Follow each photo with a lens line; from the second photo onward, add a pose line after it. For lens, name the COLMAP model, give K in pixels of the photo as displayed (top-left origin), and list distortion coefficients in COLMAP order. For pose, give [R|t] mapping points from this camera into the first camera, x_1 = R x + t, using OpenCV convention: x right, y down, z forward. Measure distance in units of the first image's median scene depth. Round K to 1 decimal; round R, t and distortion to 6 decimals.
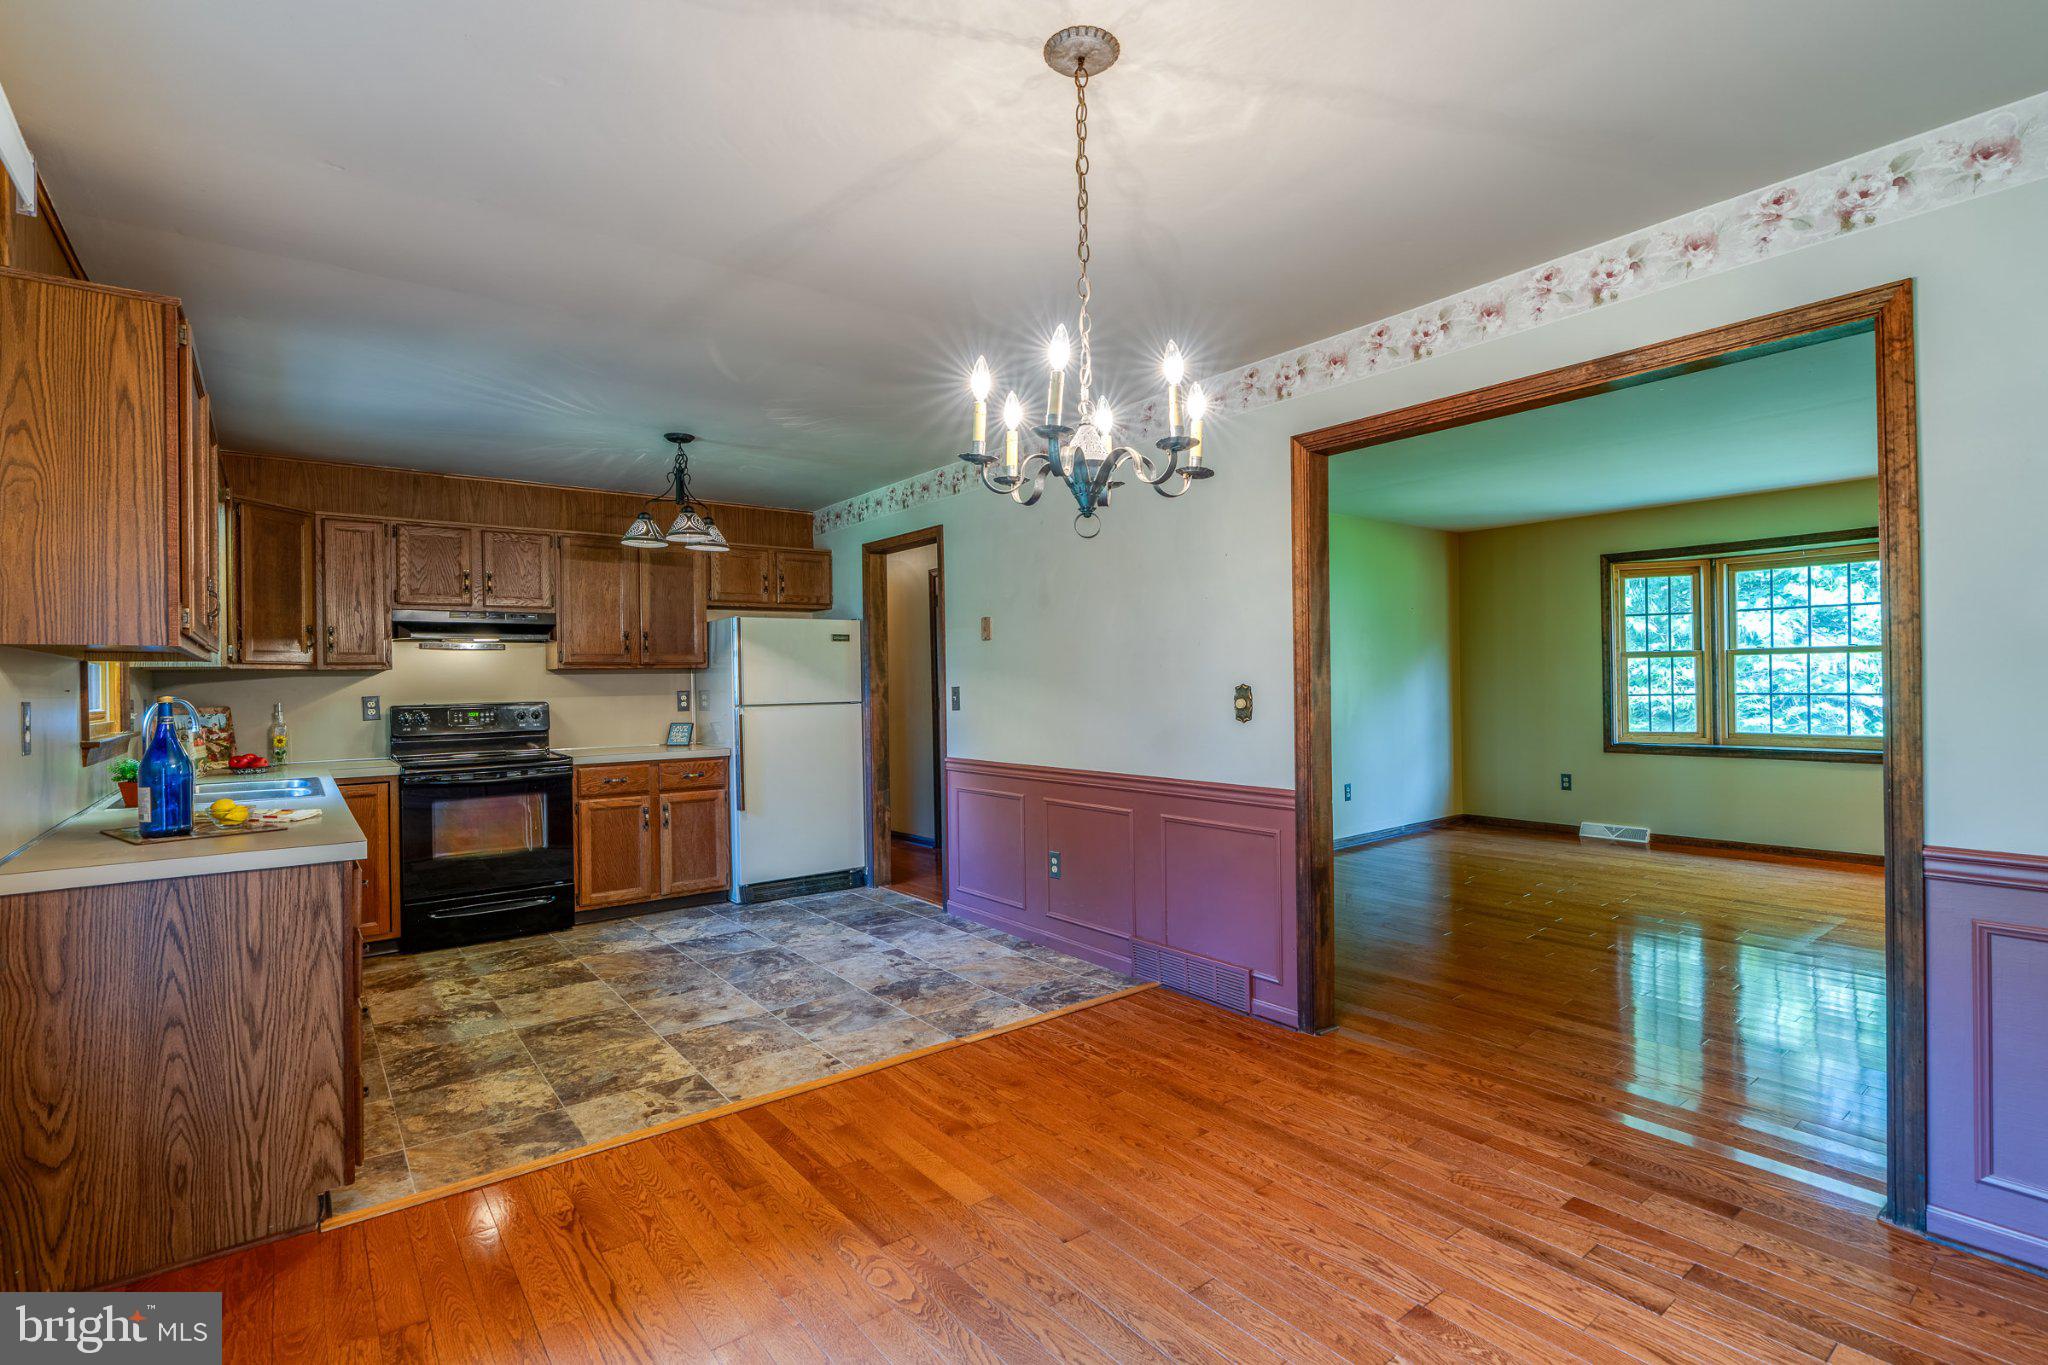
lens RADIAL K [[931.7, 0, 1018.8], [0, 931.7, 684.6], [0, 0, 1]] dist [-0.001873, 0.002118]
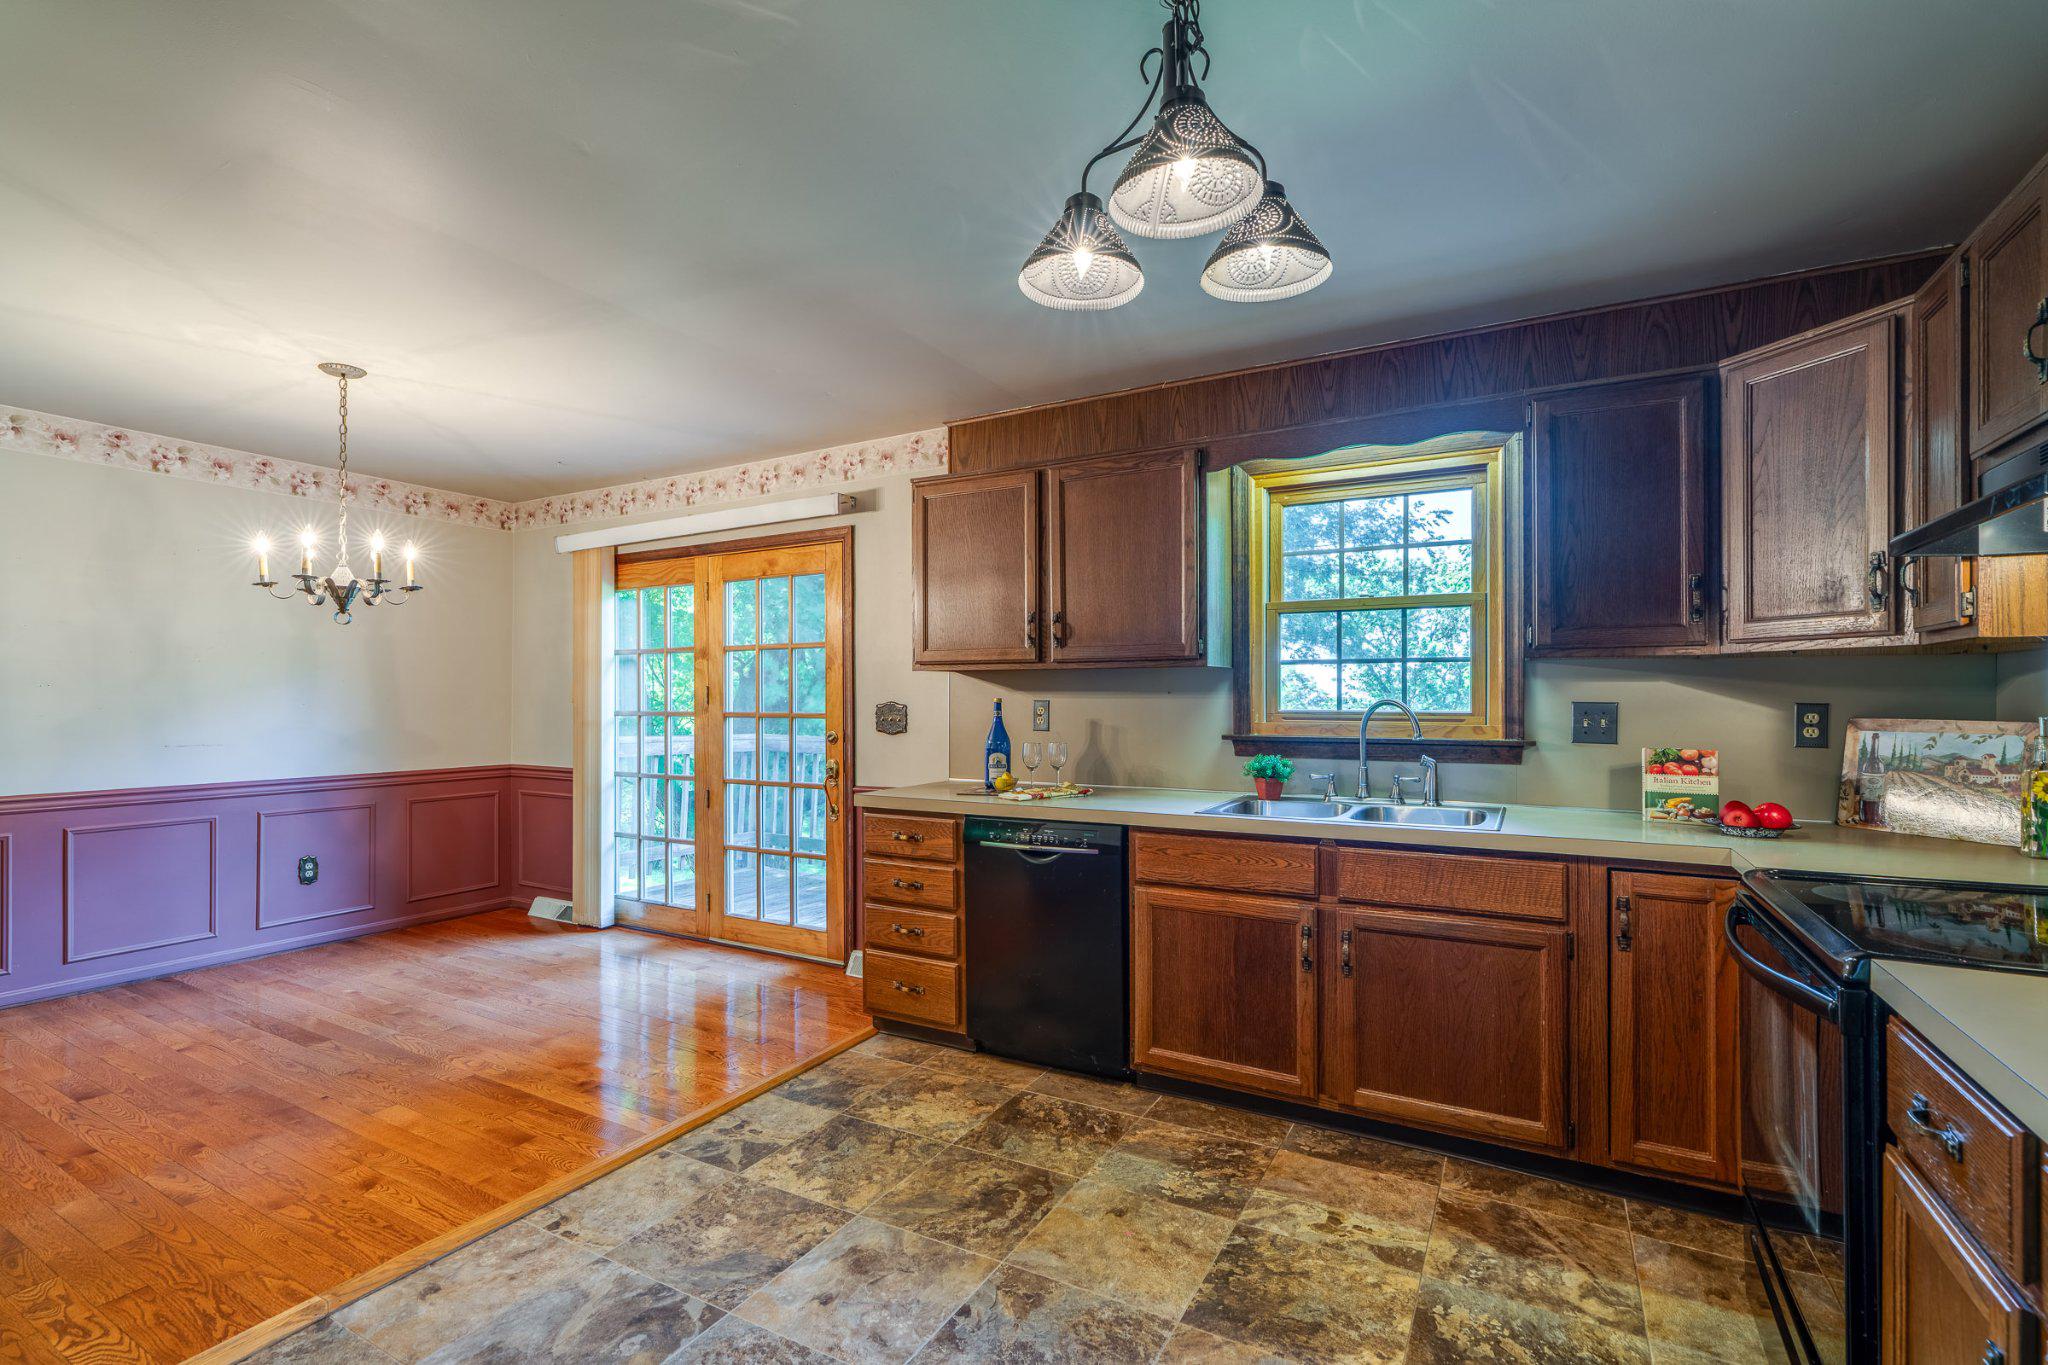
lens RADIAL K [[931.7, 0, 1021.0], [0, 931.7, 693.3], [0, 0, 1]] dist [-0.001873, 0.002118]
pose [[-0.922925, 0.015306, -0.384676, -0.188956], [0.014930, 0.999881, 0.003965, -0.000733], [0.384690, -0.002083, -0.923043, 1.313542]]
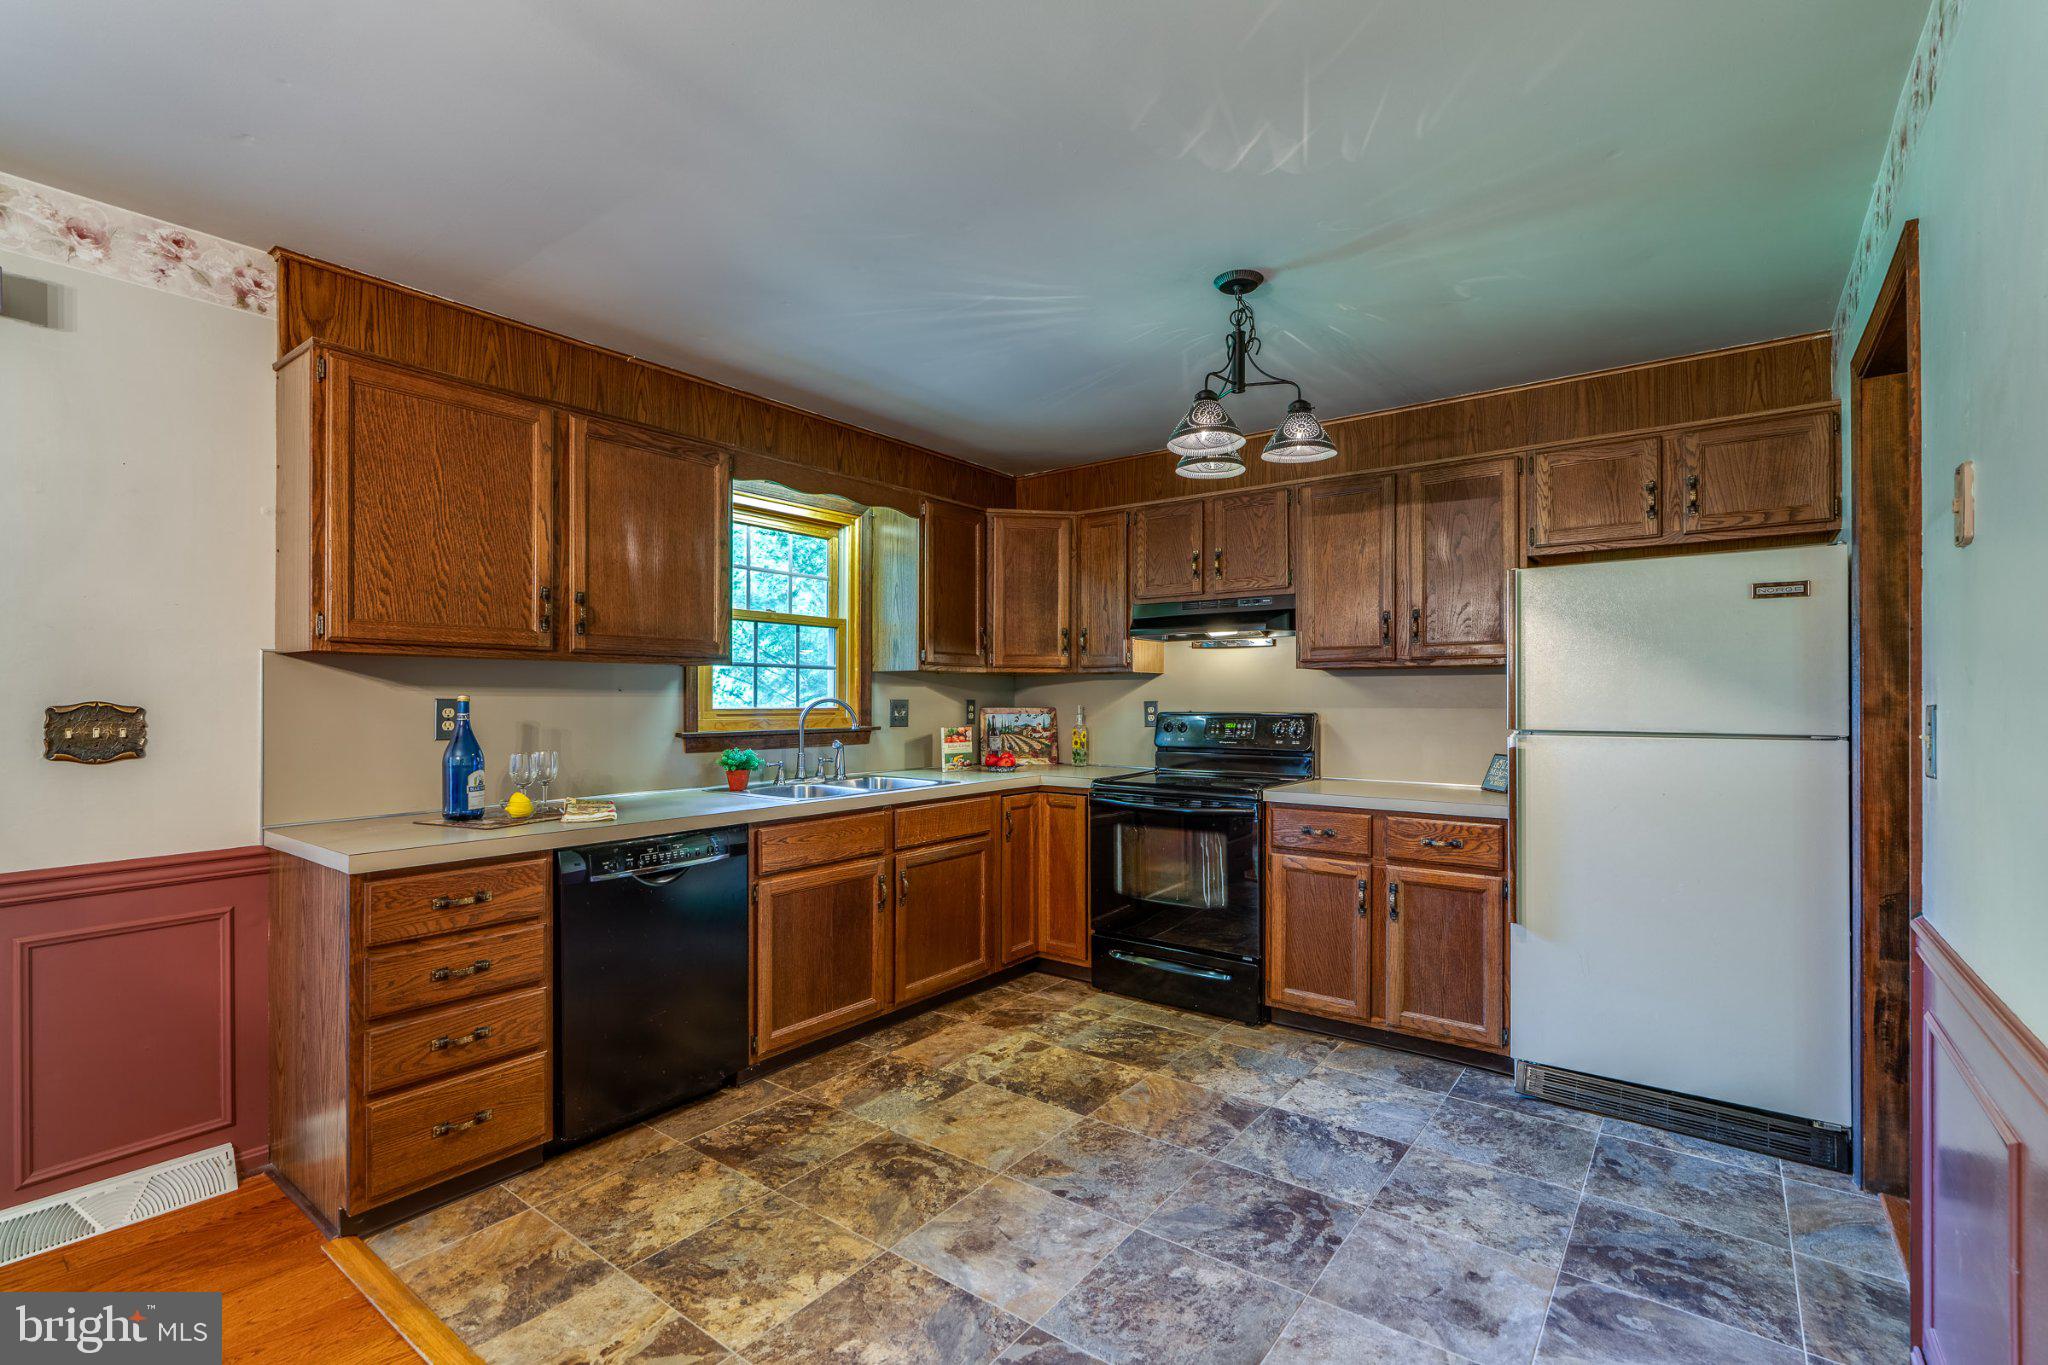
lens RADIAL K [[931.7, 0, 1026.7], [0, 931.7, 691.1], [0, 0, 1]] dist [-0.001873, 0.002118]
pose [[0.262966, 0.007750, -0.964774, 0.189839], [-0.006009, 0.999961, 0.006394, -0.002210], [0.964786, 0.004116, 0.263002, 0.727454]]
